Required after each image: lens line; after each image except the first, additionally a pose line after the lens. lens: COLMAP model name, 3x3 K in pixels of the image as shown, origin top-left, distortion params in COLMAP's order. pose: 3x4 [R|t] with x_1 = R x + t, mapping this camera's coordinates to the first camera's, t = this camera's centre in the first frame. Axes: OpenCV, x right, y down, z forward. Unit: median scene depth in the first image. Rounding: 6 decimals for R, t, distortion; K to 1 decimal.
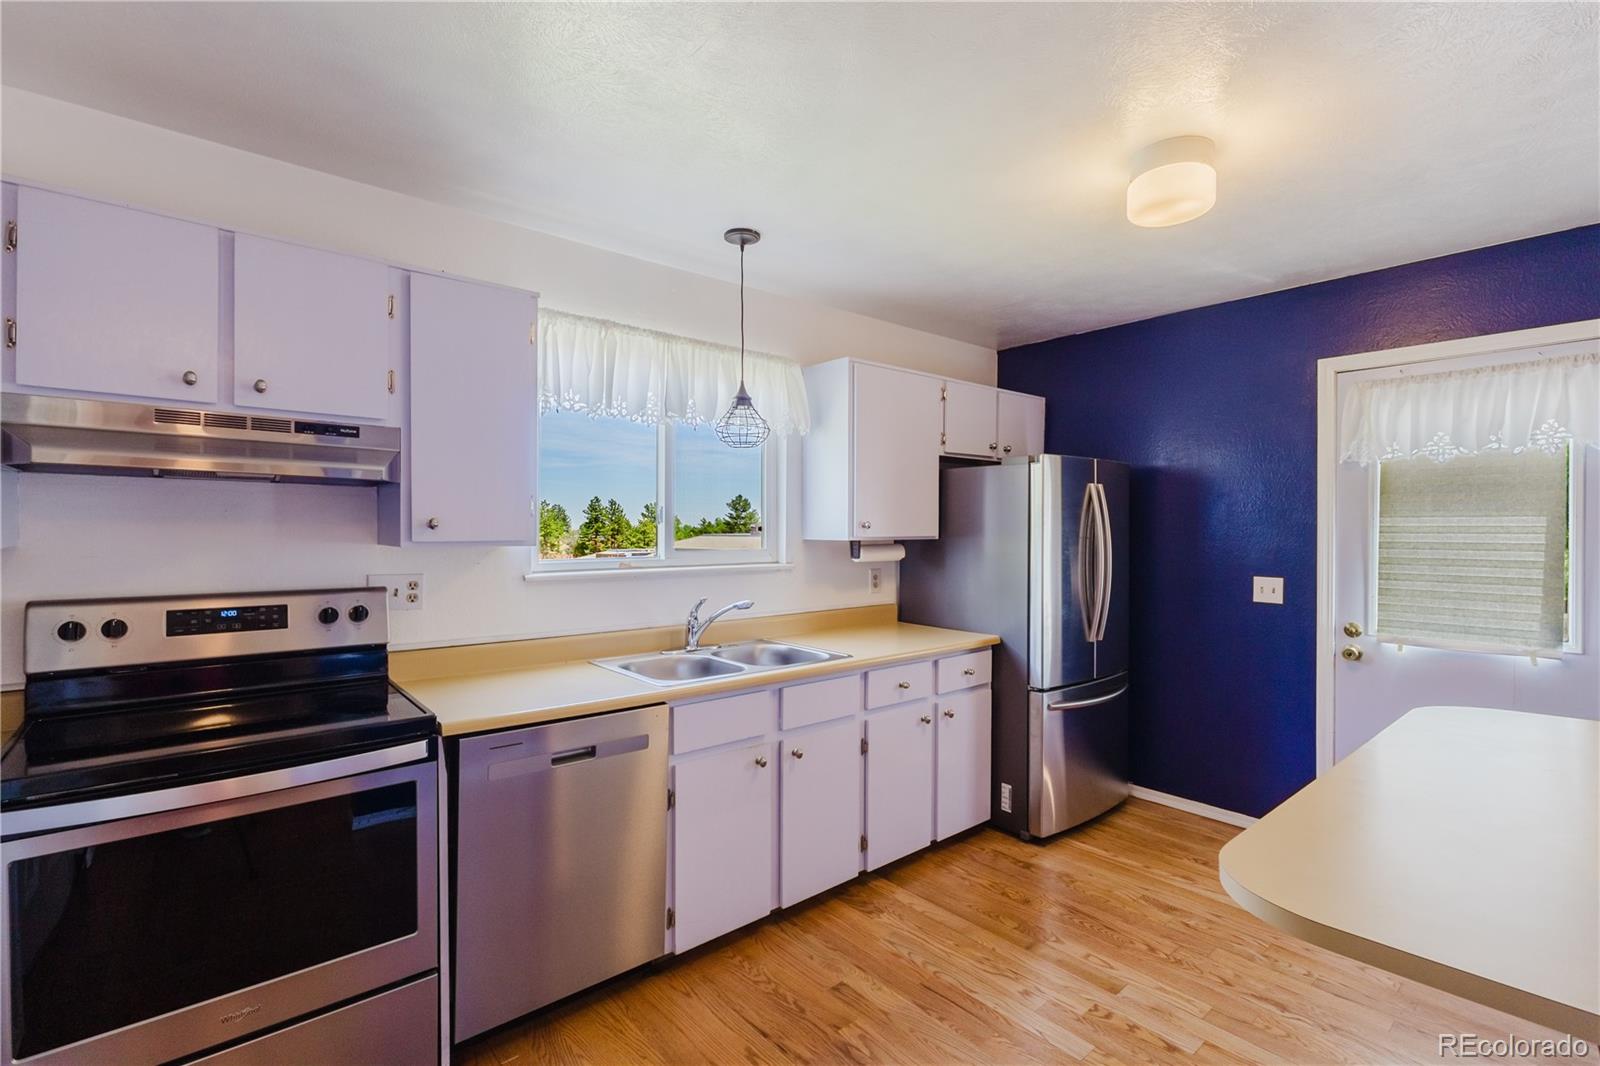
lens RADIAL K [[731.7, 0, 794.6], [0, 731.7, 534.0], [0, 0, 1]] dist [-0.001047, 0.002485]
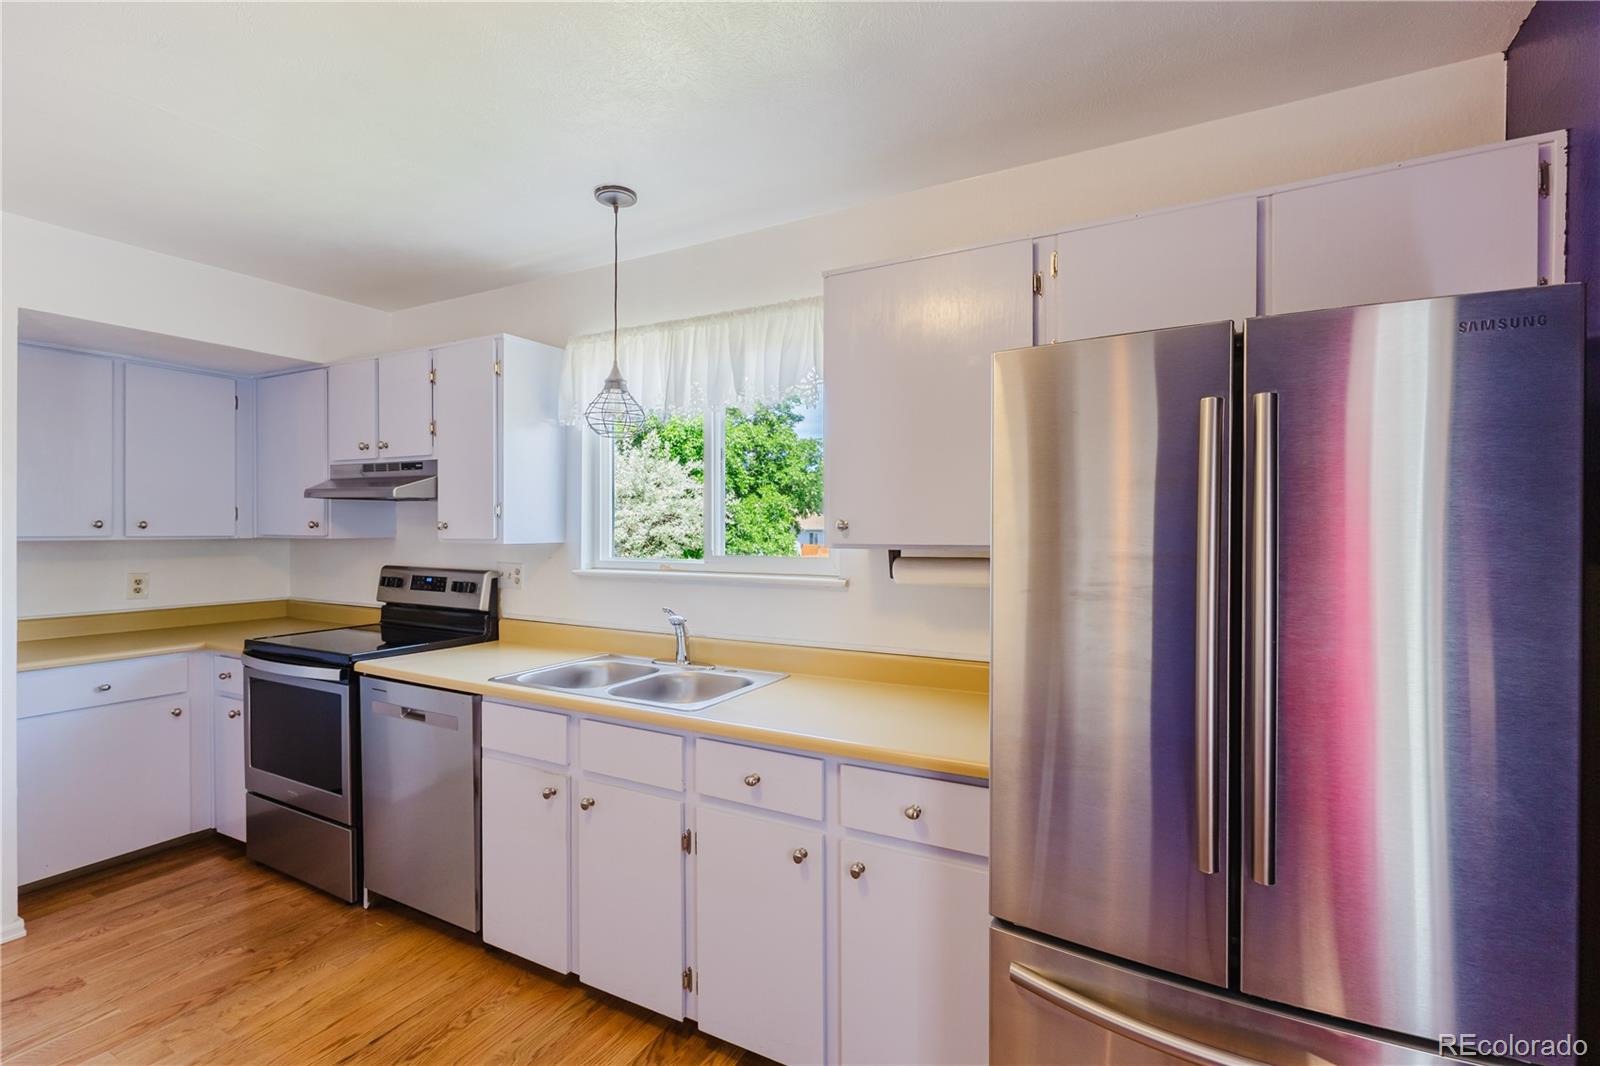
lens RADIAL K [[731.7, 0, 798.9], [0, 731.7, 533.8], [0, 0, 1]] dist [-0.001047, 0.002485]
pose [[0.358464, 0.005410, -0.933528, 0.756535], [-0.010279, 0.999945, 0.001848, -0.005996], [0.933487, 0.008934, 0.358500, 0.819707]]
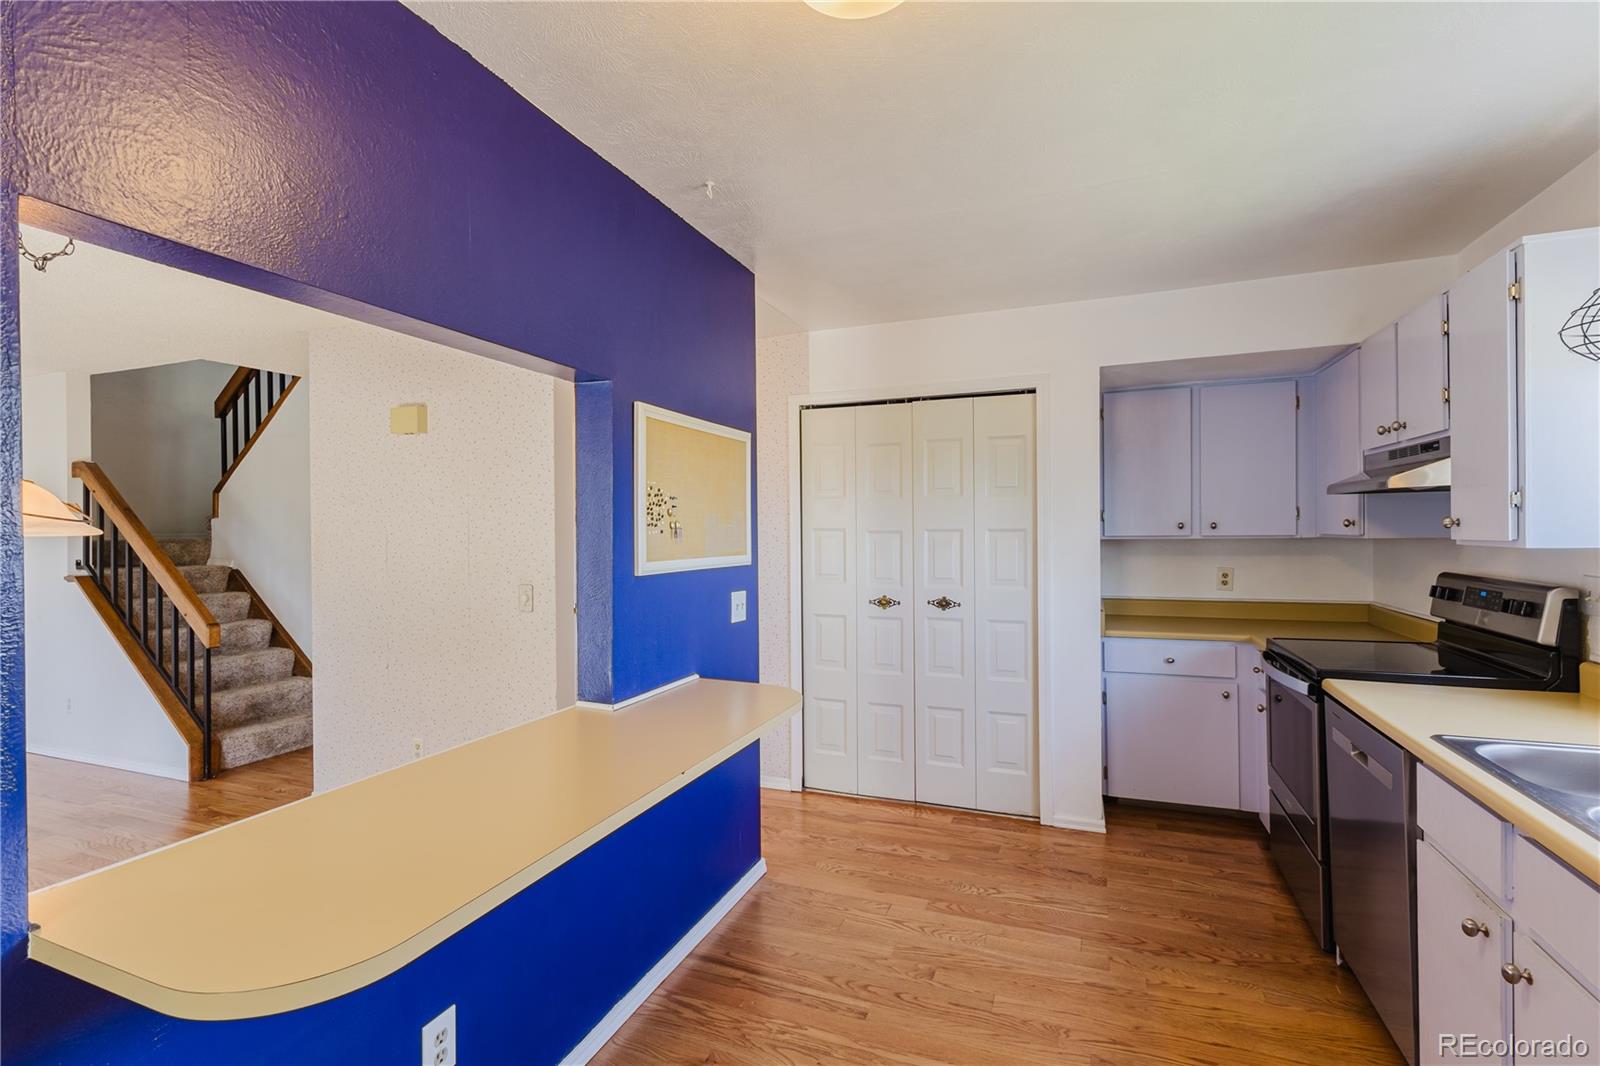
lens RADIAL K [[731.7, 0, 800.2], [0, 731.7, 534.9], [0, 0, 1]] dist [-0.001047, 0.002485]
pose [[-0.879365, 0.009378, -0.476056, 0.596552], [0.004744, 0.999929, 0.010936, -0.008715], [0.476125, 0.007358, -0.879347, 1.068733]]
